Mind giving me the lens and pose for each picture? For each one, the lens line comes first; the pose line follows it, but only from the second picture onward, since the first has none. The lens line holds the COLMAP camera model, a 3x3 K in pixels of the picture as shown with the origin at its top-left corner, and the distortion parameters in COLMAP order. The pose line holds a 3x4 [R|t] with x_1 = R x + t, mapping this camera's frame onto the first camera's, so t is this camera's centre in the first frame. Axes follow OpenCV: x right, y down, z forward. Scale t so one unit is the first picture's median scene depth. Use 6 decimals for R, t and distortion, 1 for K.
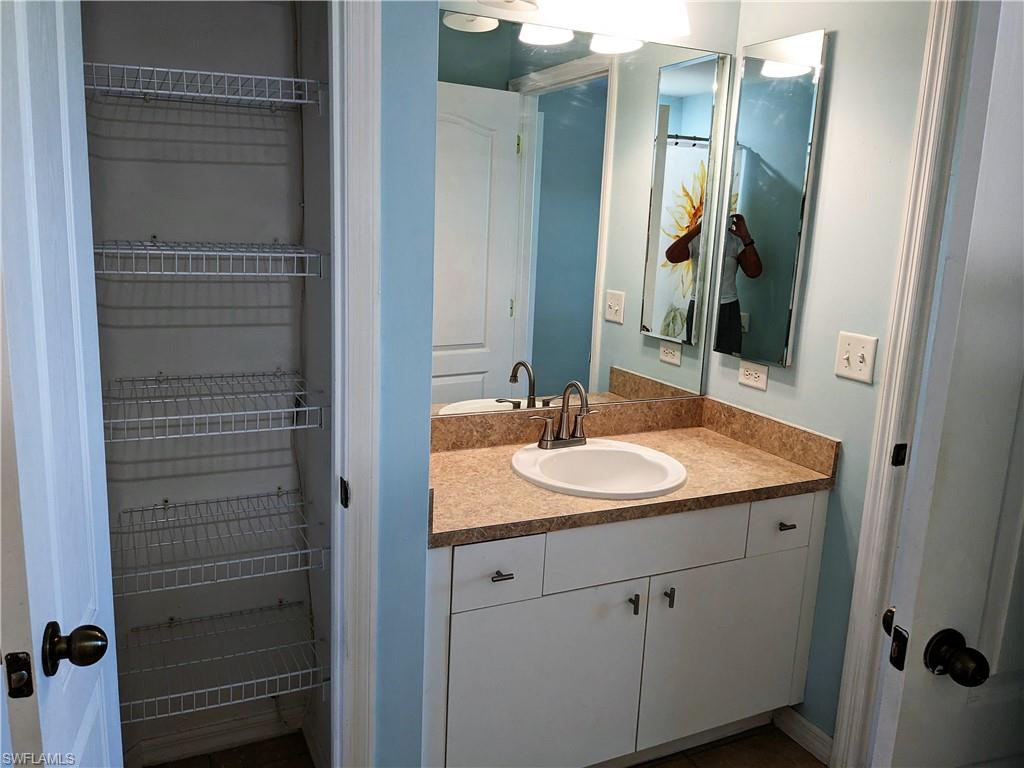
lens RADIAL K [[821.9, 0, 510.4], [0, 821.9, 384.1], [0, 0, 1]] dist [0.032515, -0.004836]
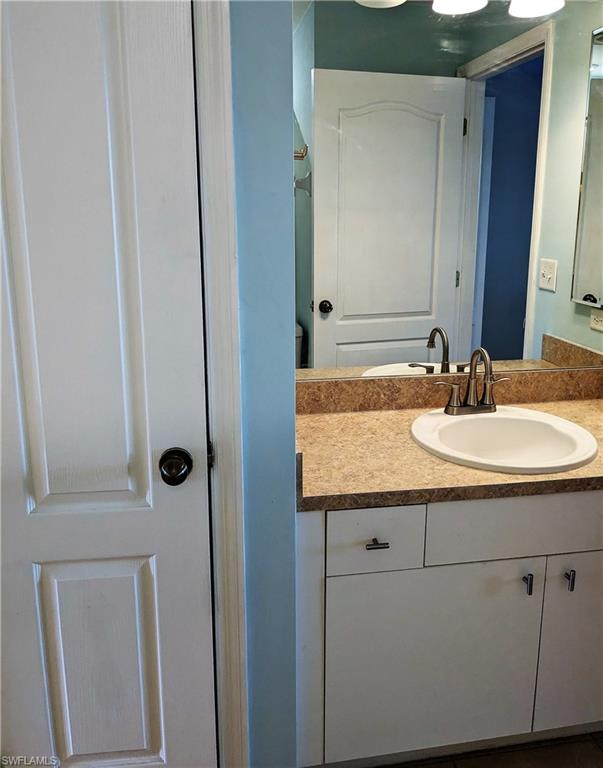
lens RADIAL K [[674.7, 0, 304.1], [0, 674.7, 349.9], [0, 0, 1]] dist [-0.007128, 0.000776]
pose [[0.960201, 0.021725, -0.278463, 0.100356], [-0.020391, 0.999763, 0.007688, -0.002801], [0.278564, -0.001704, 0.960416, 0.162515]]
